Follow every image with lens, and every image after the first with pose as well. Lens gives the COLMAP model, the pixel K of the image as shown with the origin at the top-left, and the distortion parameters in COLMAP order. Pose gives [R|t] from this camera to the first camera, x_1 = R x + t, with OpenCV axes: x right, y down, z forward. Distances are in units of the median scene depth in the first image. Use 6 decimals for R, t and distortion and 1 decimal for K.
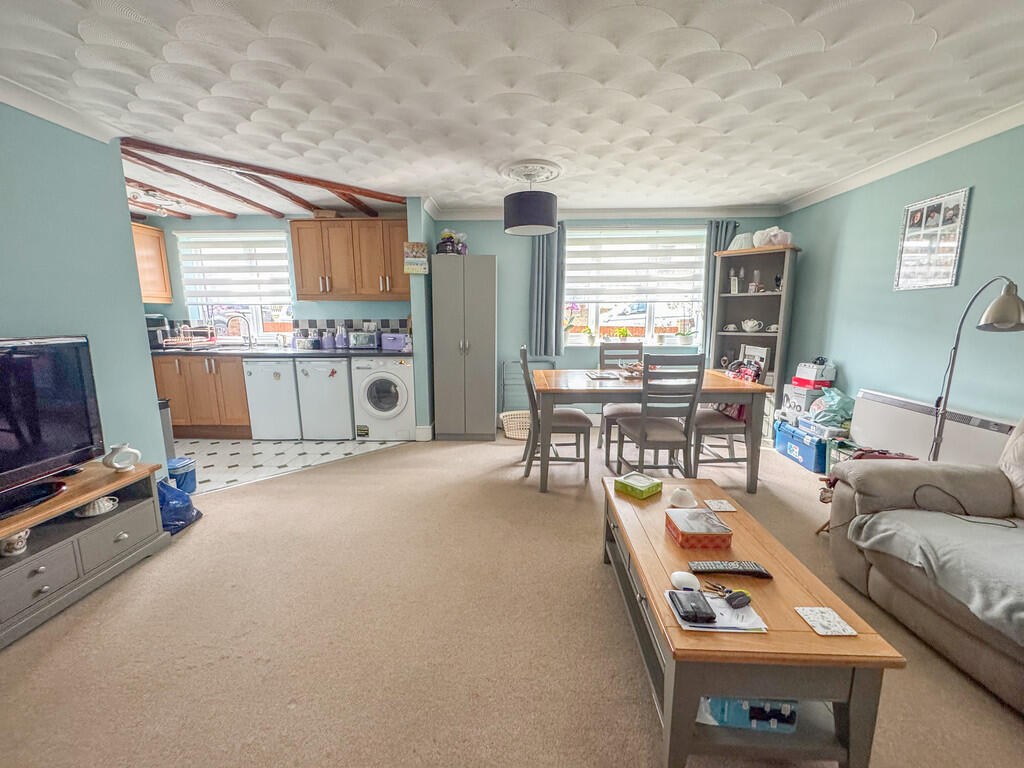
lens RADIAL K [[410.2, 0, 512.0], [0, 410.2, 384.0], [0, 0, 1]] dist [0.000353, 0.000042]
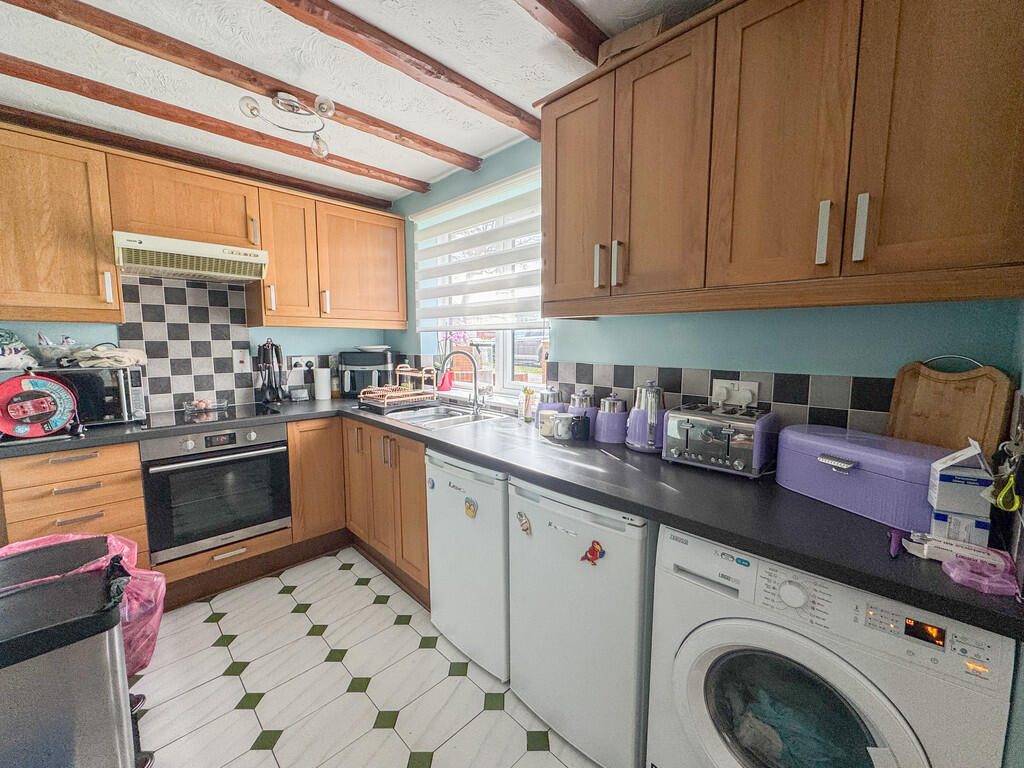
lens RADIAL K [[418.5, 0, 512.0], [0, 418.5, 384.0], [0, 0, 1]] dist [-0.002005, -0.000353]
pose [[0.727322, 0.078339, -0.681811, -0.280536], [-0.120403, 0.992621, -0.014390, -0.136518], [0.675652, 0.092558, 0.731387, 0.721496]]
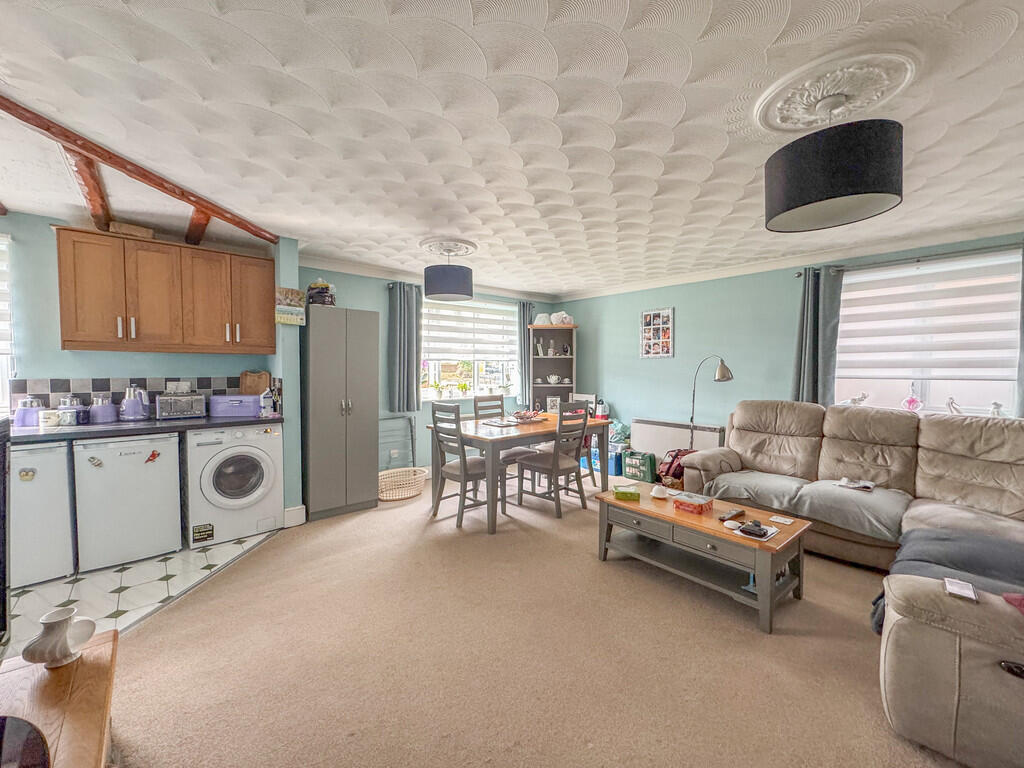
lens RADIAL K [[418.5, 0, 512.0], [0, 418.5, 384.0], [0, 0, 1]] dist [-0.002005, -0.000353]
pose [[0.732698, -0.021561, 0.680212, -0.466083], [0.107949, 0.990526, -0.084881, -0.022723], [-0.671938, 0.135620, 0.728084, 0.075546]]
